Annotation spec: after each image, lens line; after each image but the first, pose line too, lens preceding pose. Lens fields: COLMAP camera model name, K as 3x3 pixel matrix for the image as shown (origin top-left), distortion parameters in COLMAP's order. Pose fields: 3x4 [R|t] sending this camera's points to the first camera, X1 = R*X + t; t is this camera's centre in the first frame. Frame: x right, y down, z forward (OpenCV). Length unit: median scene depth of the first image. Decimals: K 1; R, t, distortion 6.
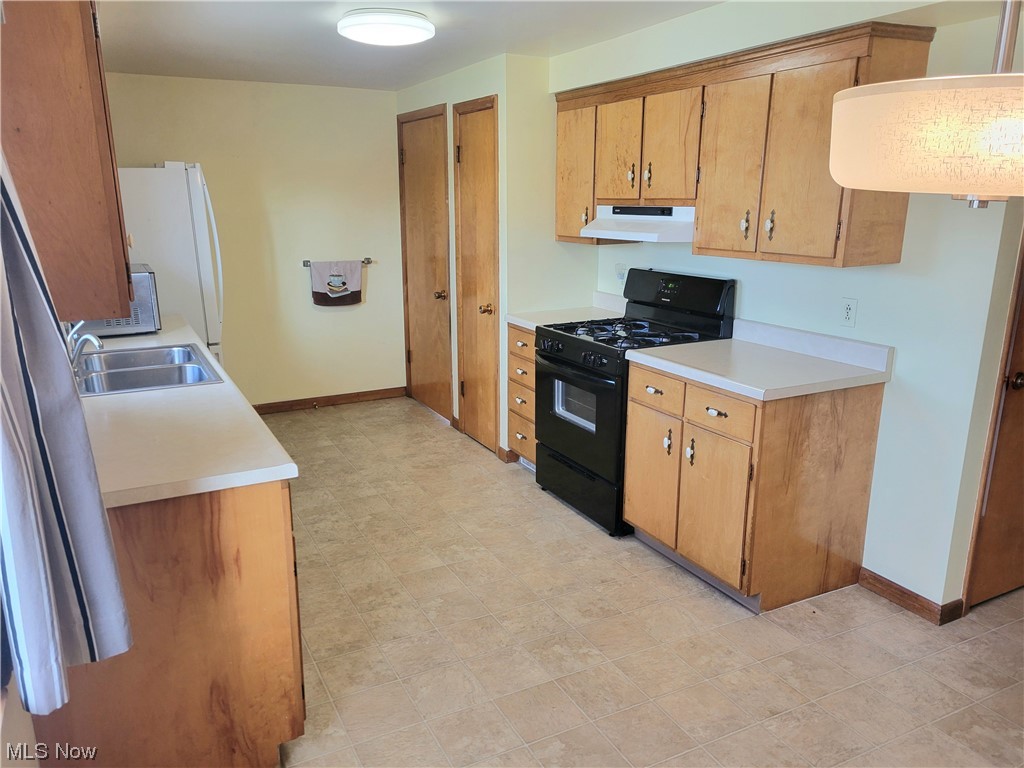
lens RADIAL K [[766.7, 0, 490.1], [0, 766.7, 389.8], [0, 0, 1]] dist [0.047341, 0.000224]
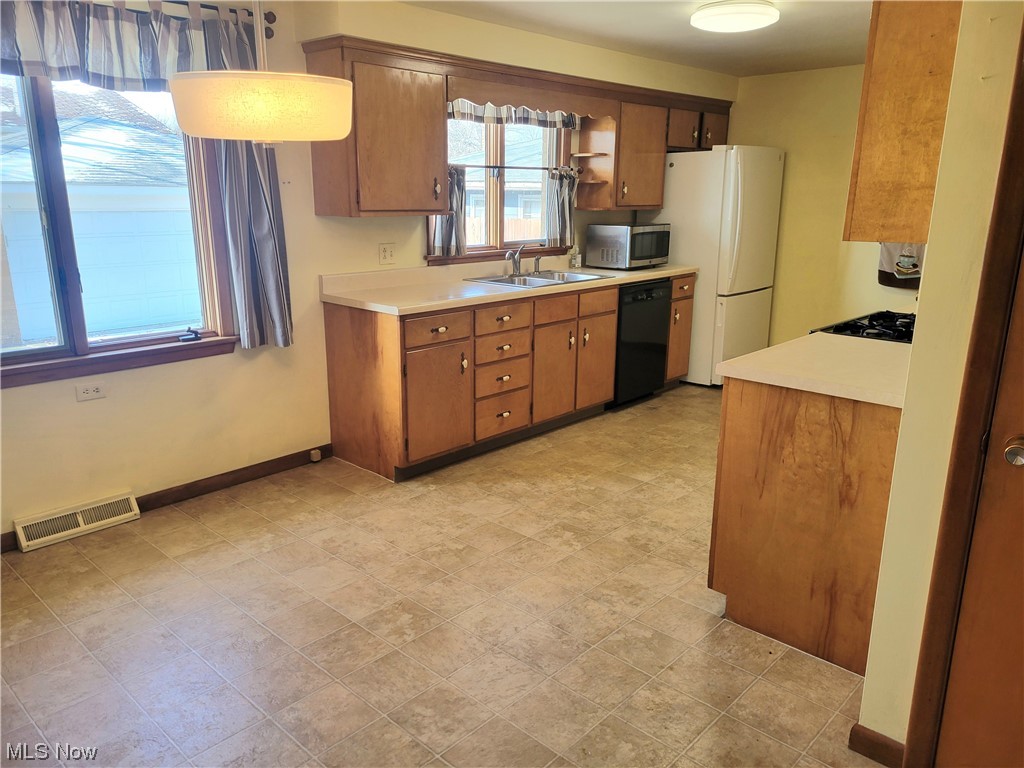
lens RADIAL K [[766.7, 0, 490.1], [0, 766.7, 389.8], [0, 0, 1]] dist [0.047341, 0.000224]
pose [[0.327536, 0.245291, -0.912443, 0.935603], [-0.242508, 0.955187, 0.169729, -0.049258], [0.913187, 0.165682, 0.372343, 0.337500]]
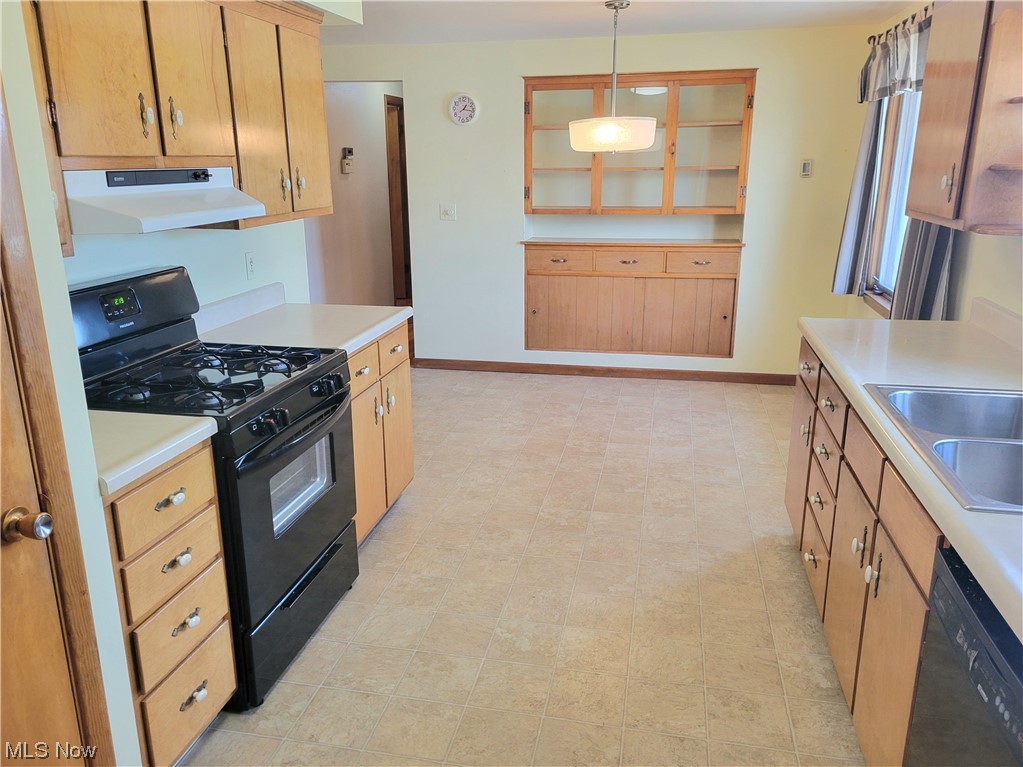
lens RADIAL K [[775.5, 0, 511.5], [0, 775.5, 383.5], [0, 0, 1]] dist [0.047513, -0.000988]
pose [[-0.785560, -0.162932, 0.596950, -0.466869], [0.165467, 0.874269, 0.456371, -0.371677], [-0.596252, 0.457282, -0.659831, 1.500898]]
